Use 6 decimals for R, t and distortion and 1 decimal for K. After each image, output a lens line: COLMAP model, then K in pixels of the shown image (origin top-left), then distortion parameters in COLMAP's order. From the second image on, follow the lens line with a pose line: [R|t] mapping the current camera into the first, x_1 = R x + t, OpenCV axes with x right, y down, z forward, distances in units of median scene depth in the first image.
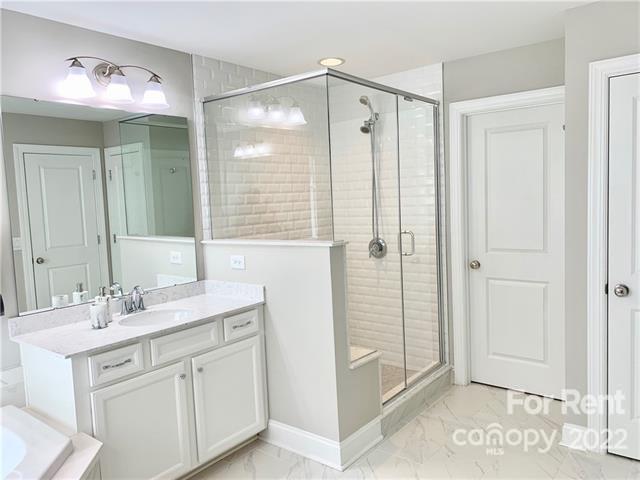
lens RADIAL K [[490.6, 0, 320.2], [0, 490.6, 239.9], [0, 0, 1]] dist [-0.003039, -0.001739]
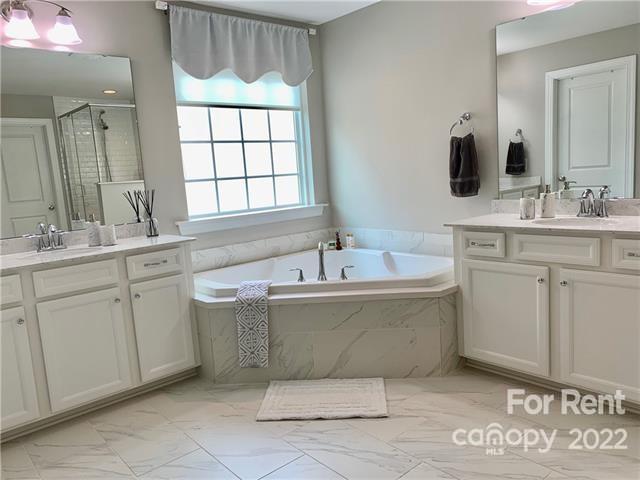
lens RADIAL K [[490.6, 0, 320.0], [0, 490.6, 239.4], [0, 0, 1]] dist [-0.003039, -0.001739]
pose [[-0.182674, 0.190666, -0.964509, 0.765536], [-0.002370, 0.980927, 0.194361, 0.006569], [0.983171, 0.037791, -0.178738, 0.762910]]
